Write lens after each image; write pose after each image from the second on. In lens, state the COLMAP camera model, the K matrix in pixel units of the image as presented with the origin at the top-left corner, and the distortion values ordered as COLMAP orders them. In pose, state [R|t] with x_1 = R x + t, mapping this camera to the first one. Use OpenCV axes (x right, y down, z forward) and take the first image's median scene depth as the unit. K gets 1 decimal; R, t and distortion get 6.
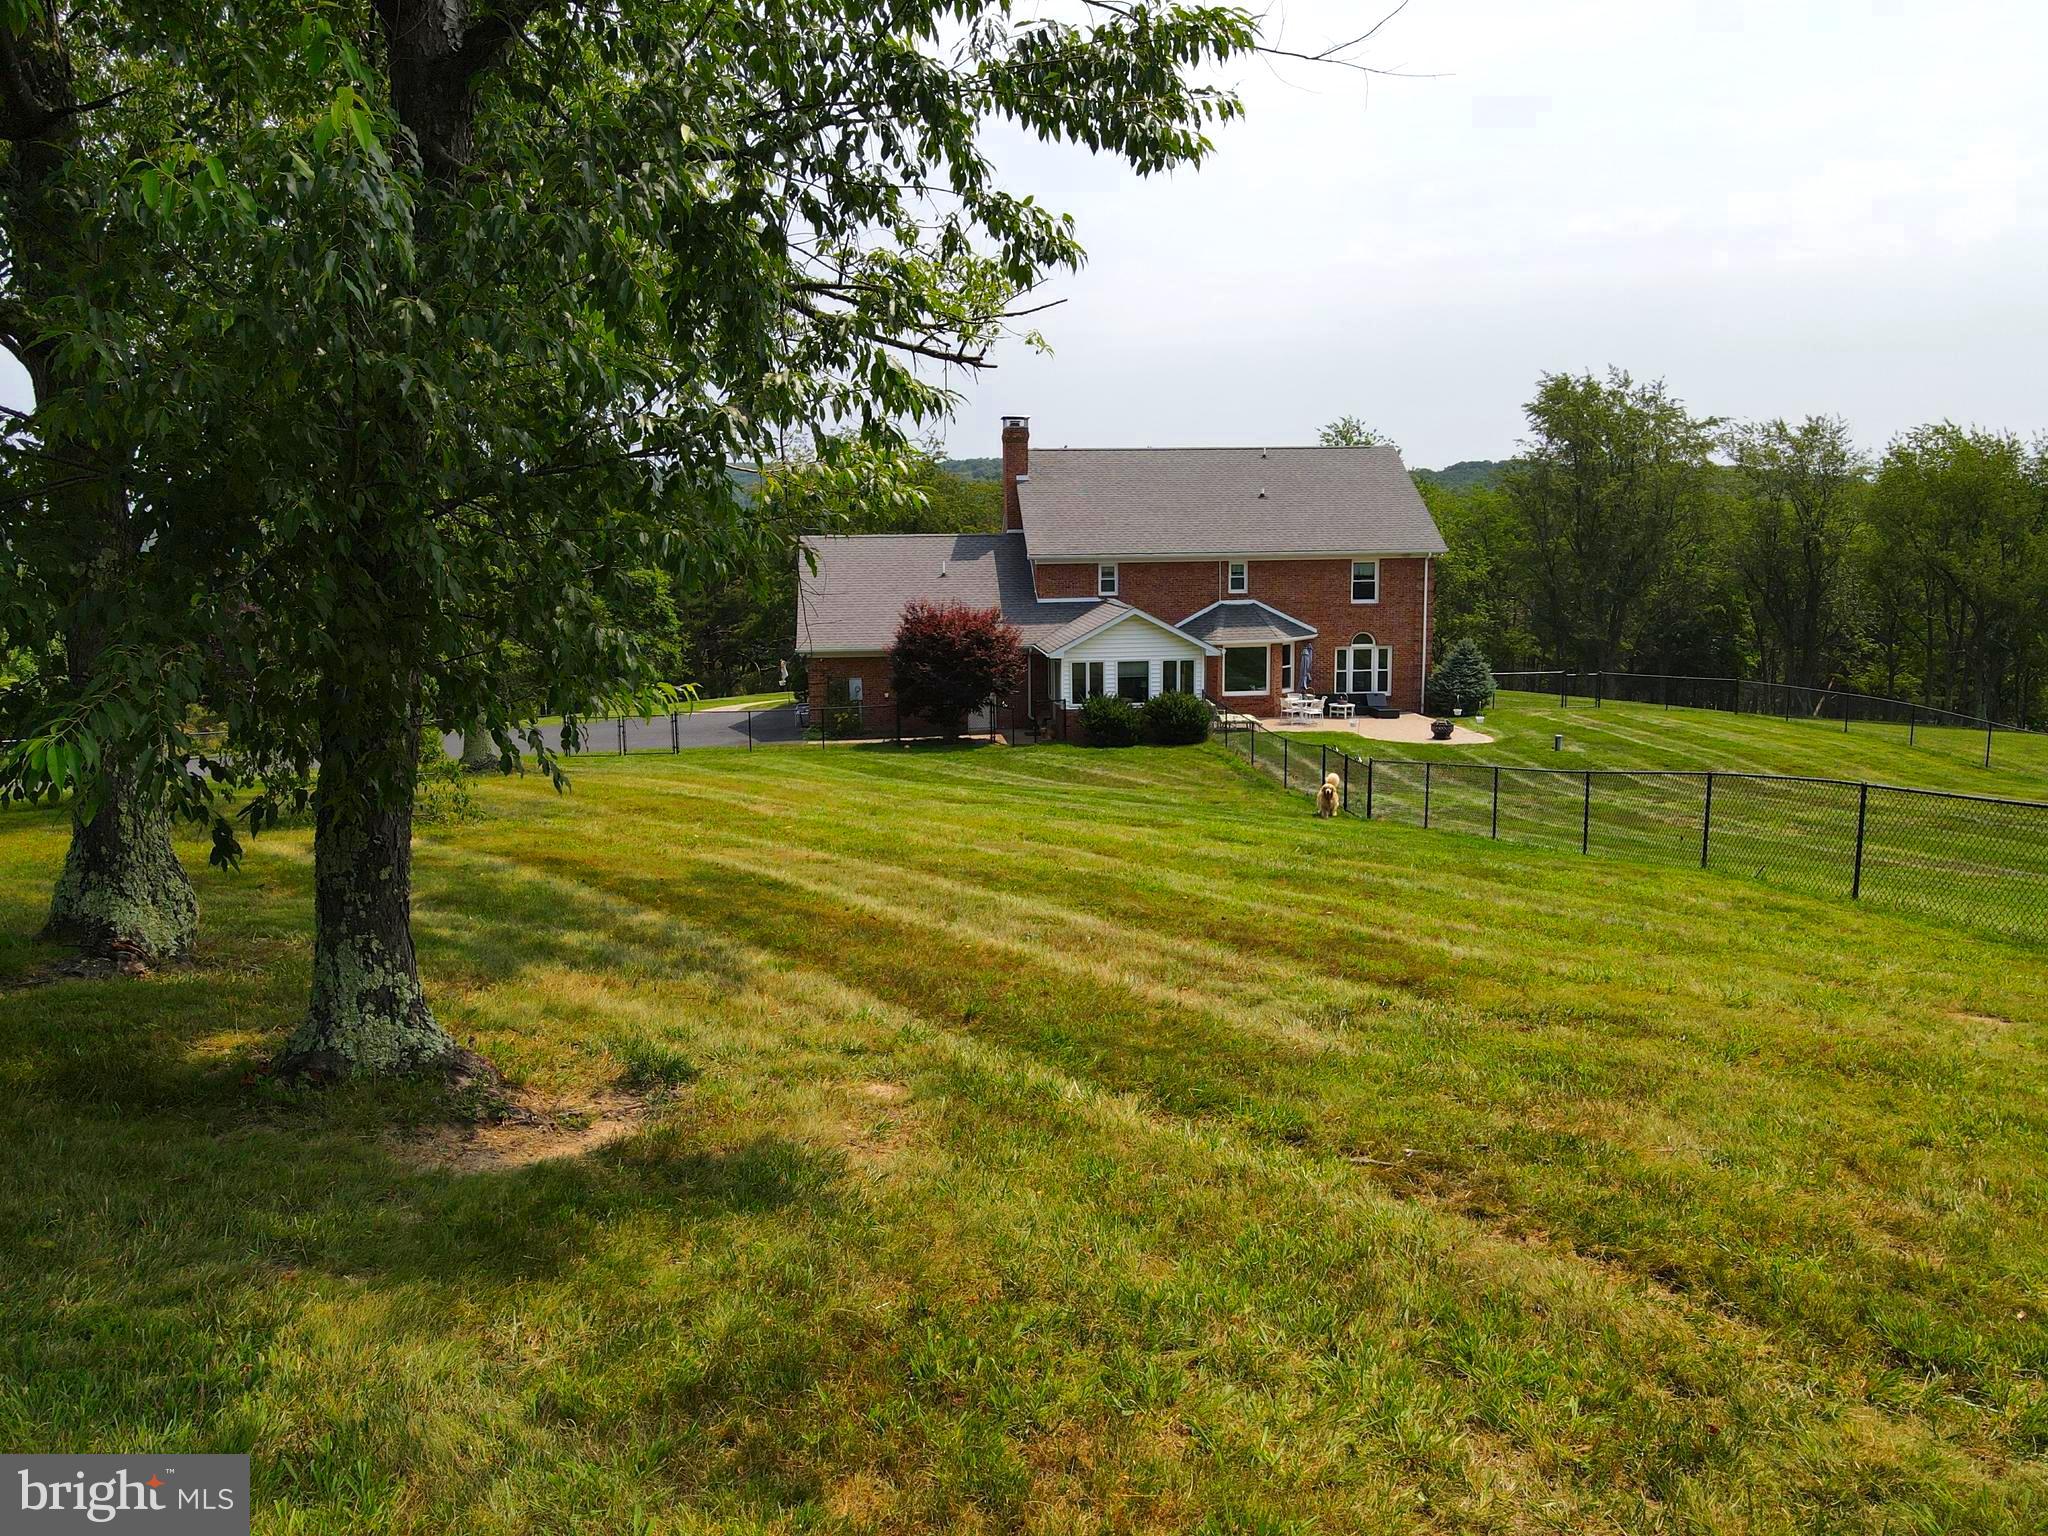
lens RADIAL K [[1507.7, 0, 1024.0], [0, 1507.7, 768.0], [0, 0, 1]] dist [0.006042, 0.007356]
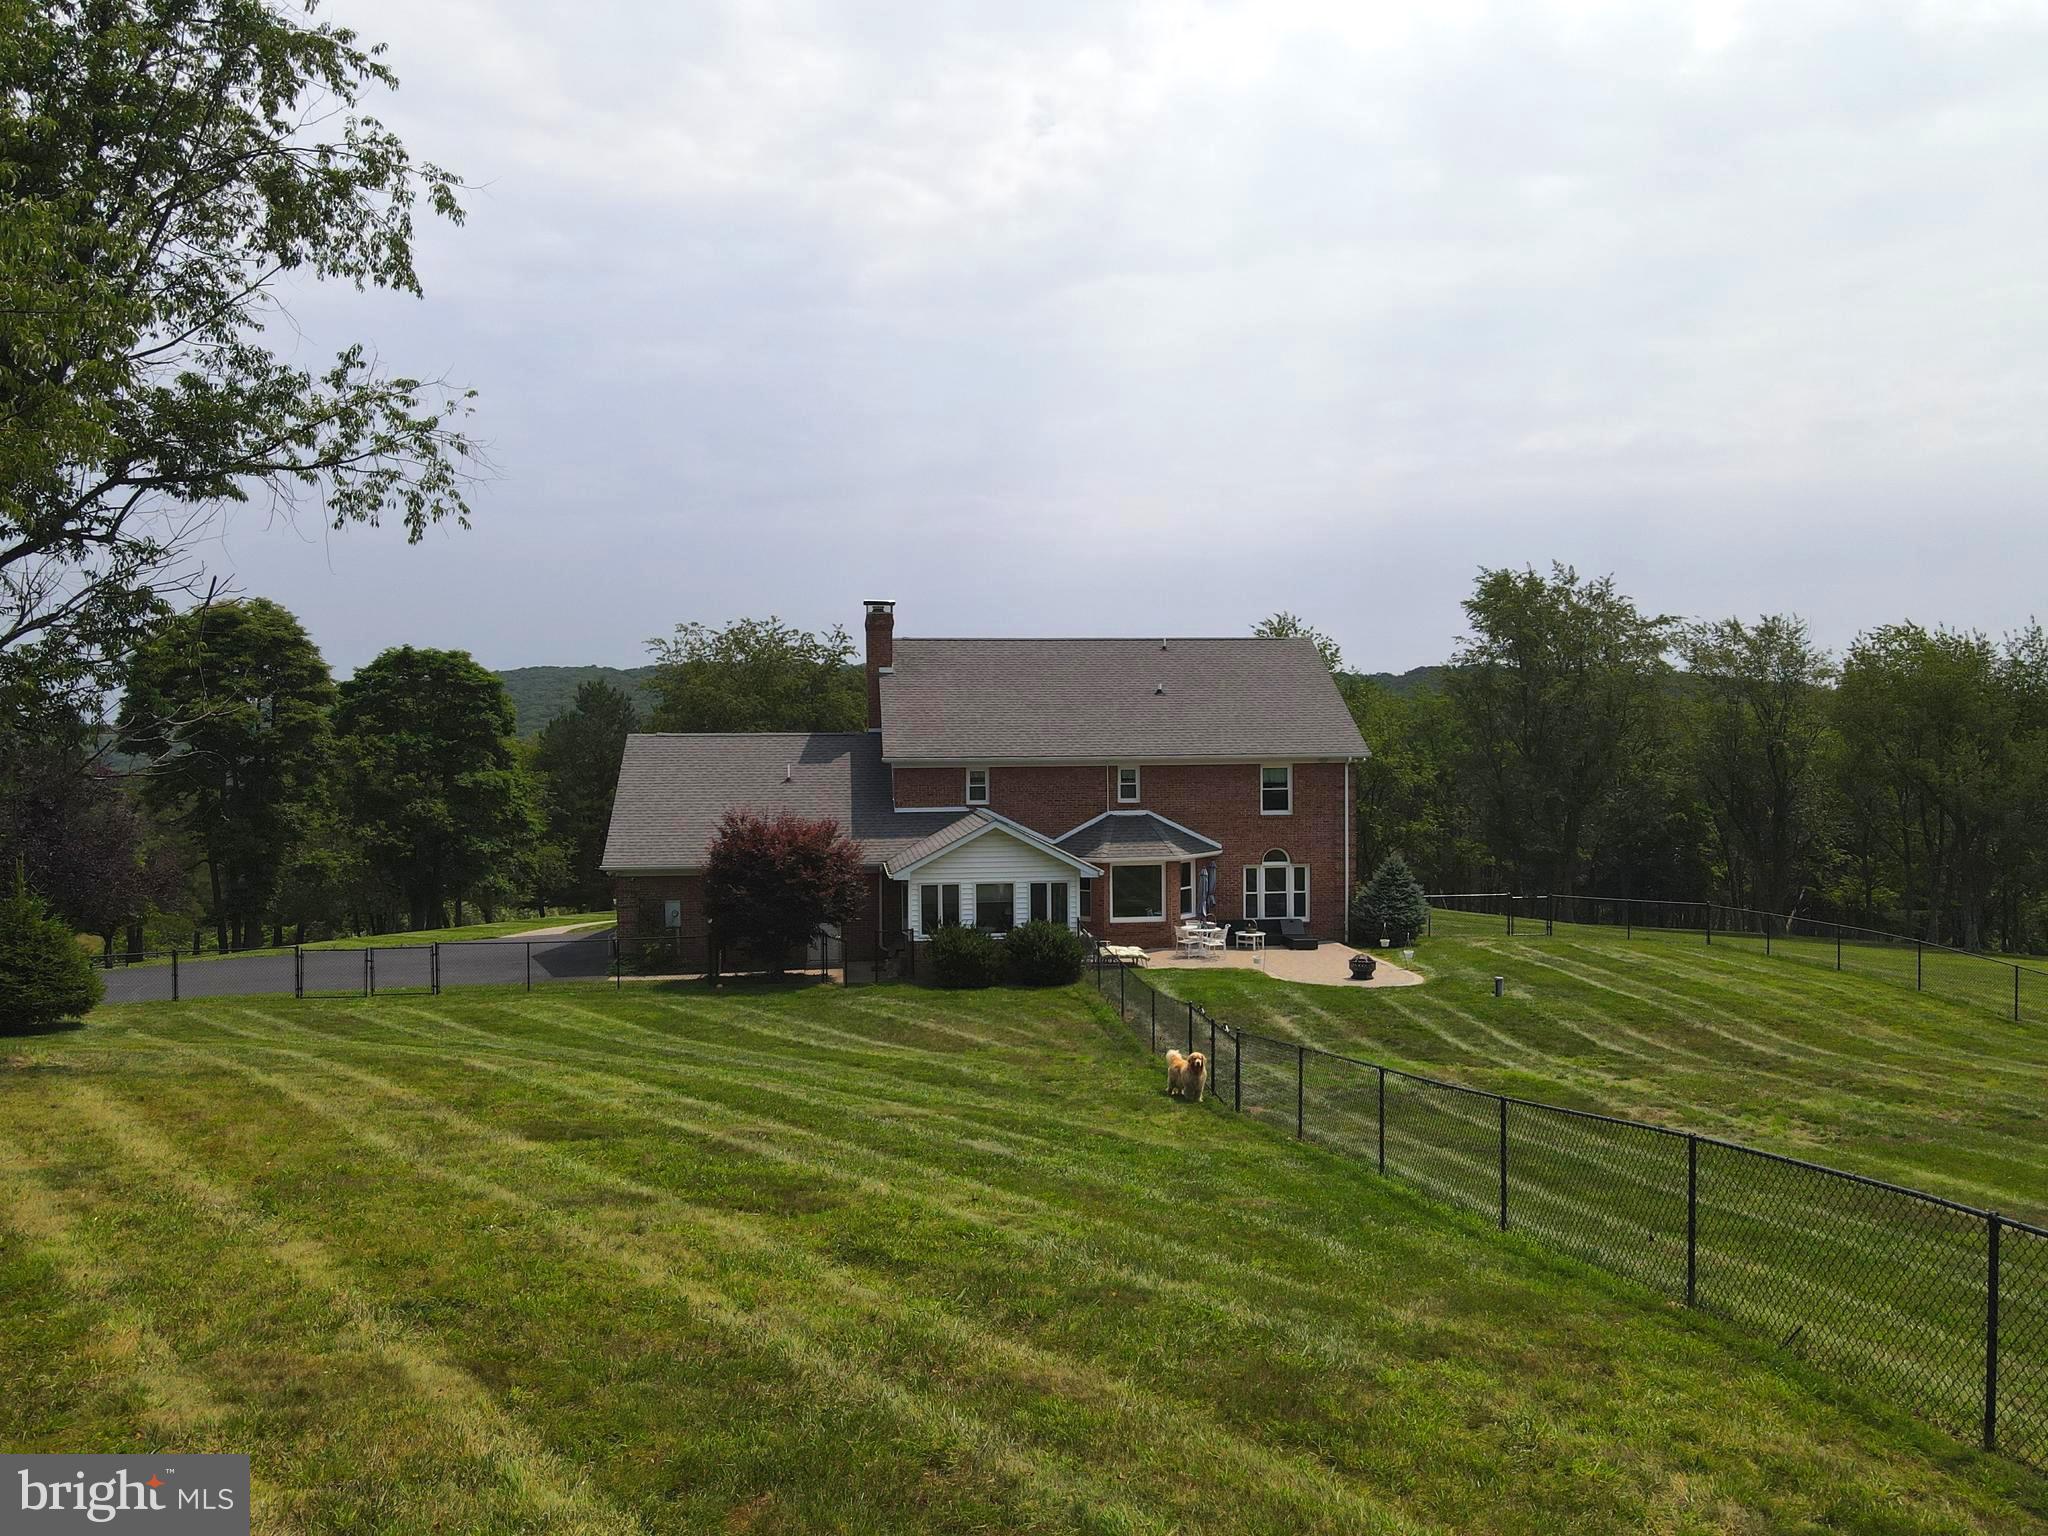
lens RADIAL K [[1507.7, 0, 1024.0], [0, 1507.7, 768.0], [0, 0, 1]] dist [0.006042, 0.007356]
pose [[0.999794, 0.005340, 0.019585, 0.064139], [-0.002724, 0.991343, -0.131273, -0.021798], [-0.020116, 0.131192, 0.991153, 0.142099]]
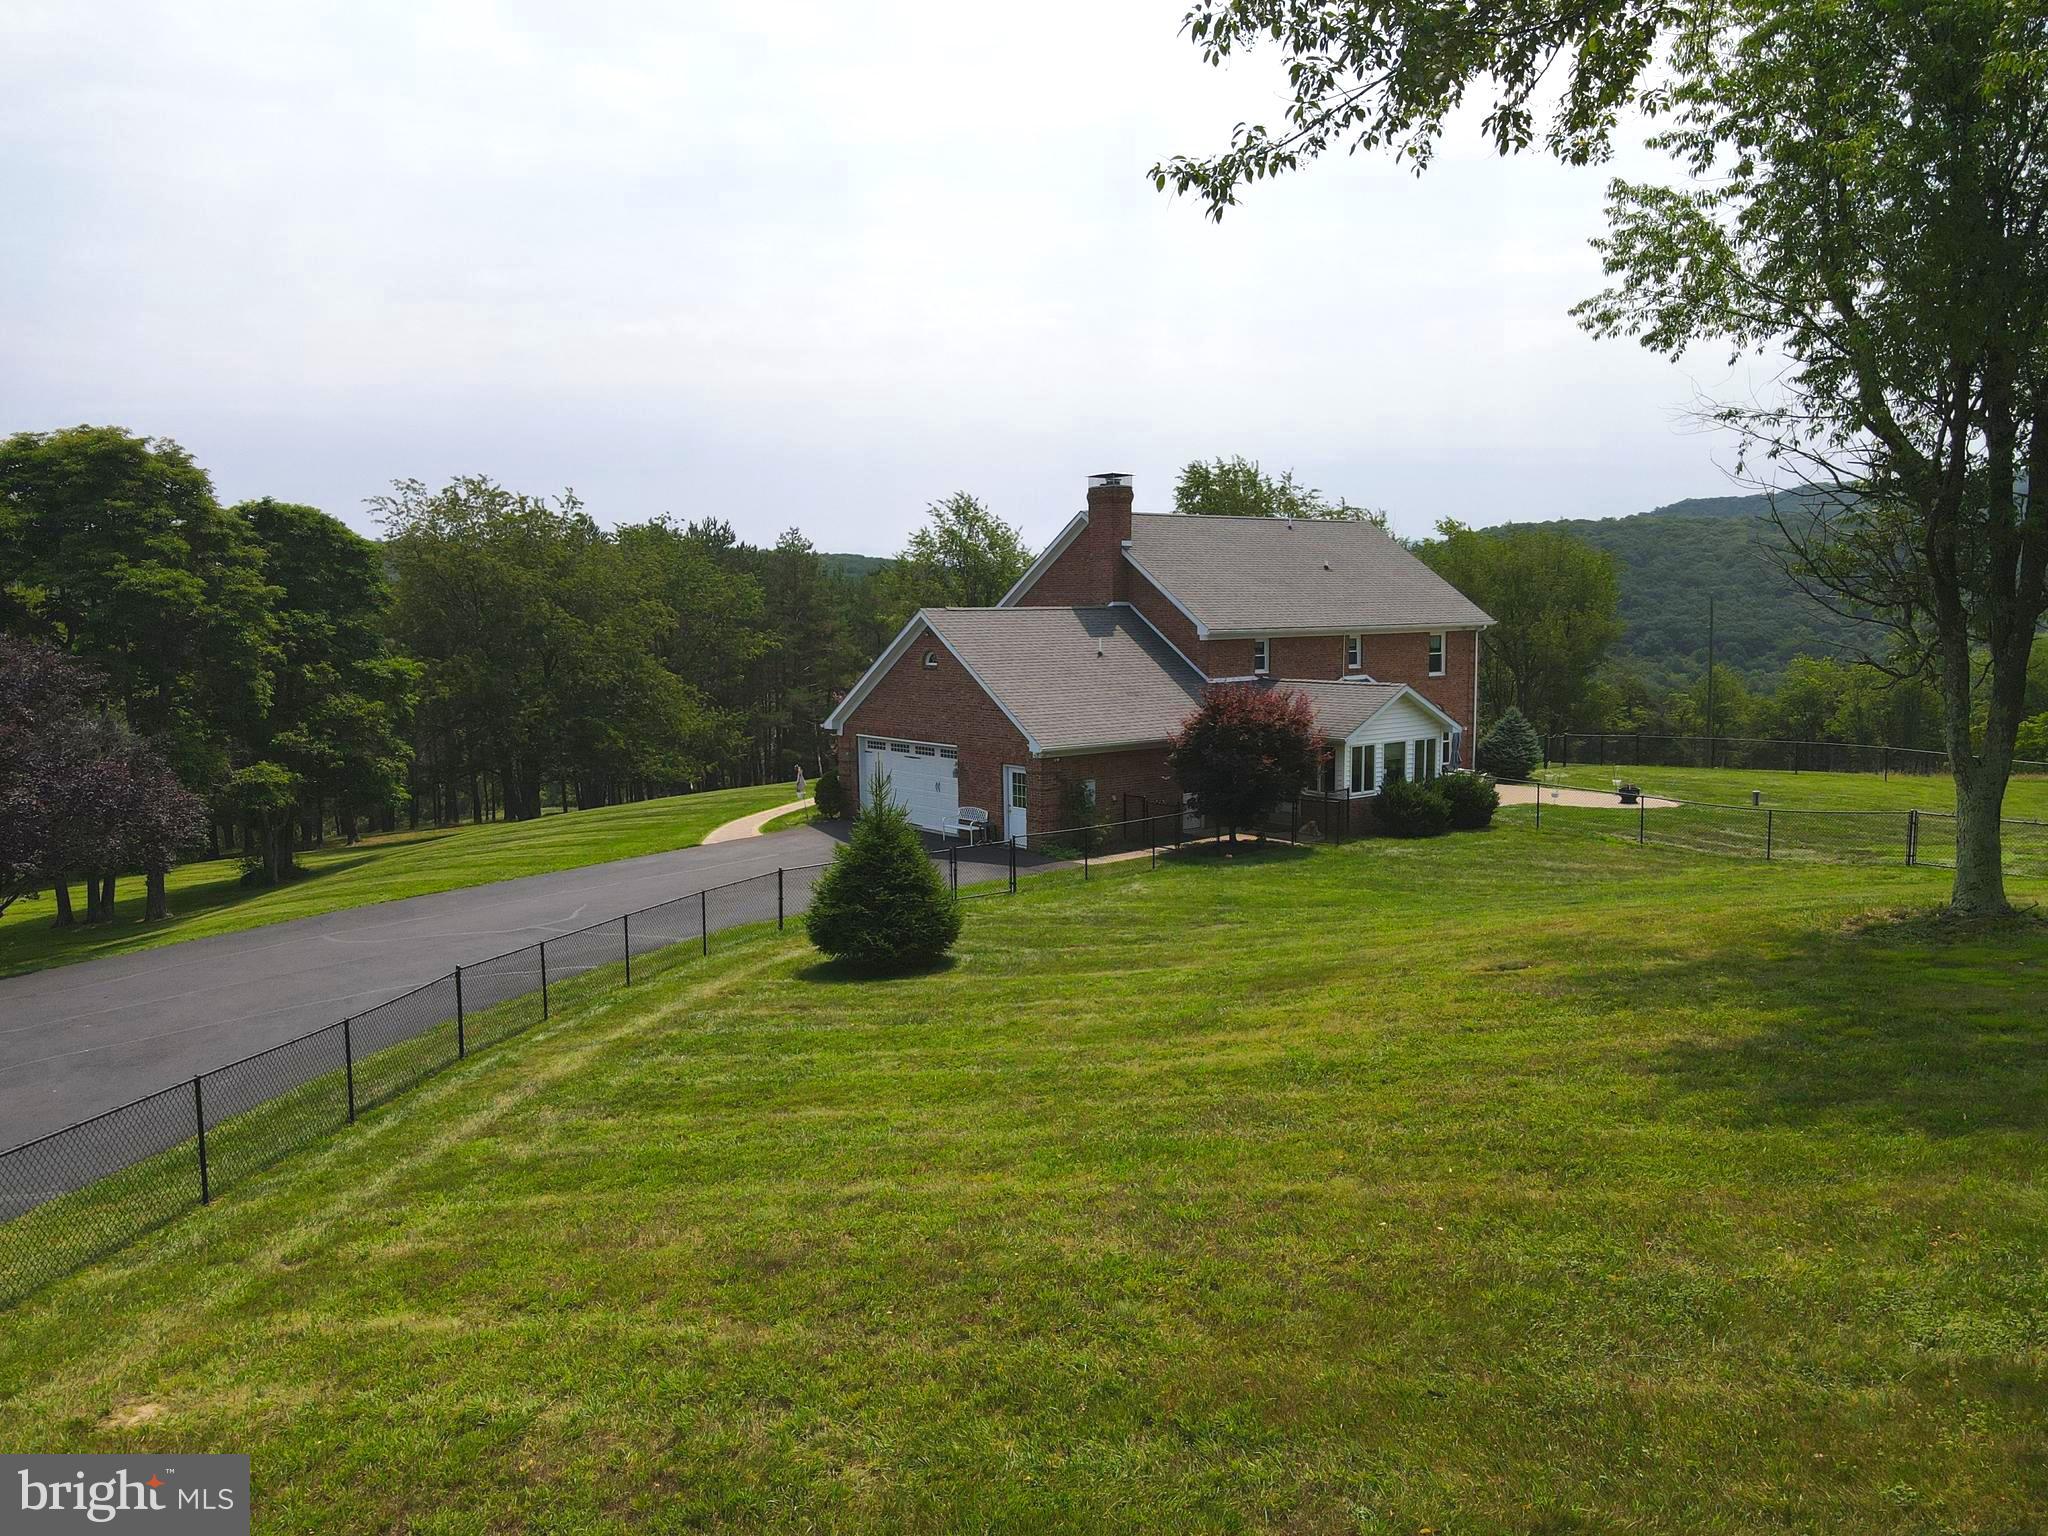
lens RADIAL K [[1507.7, 0, 1024.0], [0, 1507.7, 768.0], [0, 0, 1]] dist [0.006042, 0.007356]
pose [[0.836974, -0.056569, 0.544311, -0.554594], [0.085589, 0.995934, -0.028103, -0.043239], [-0.540509, 0.070109, 0.838412, 0.311453]]
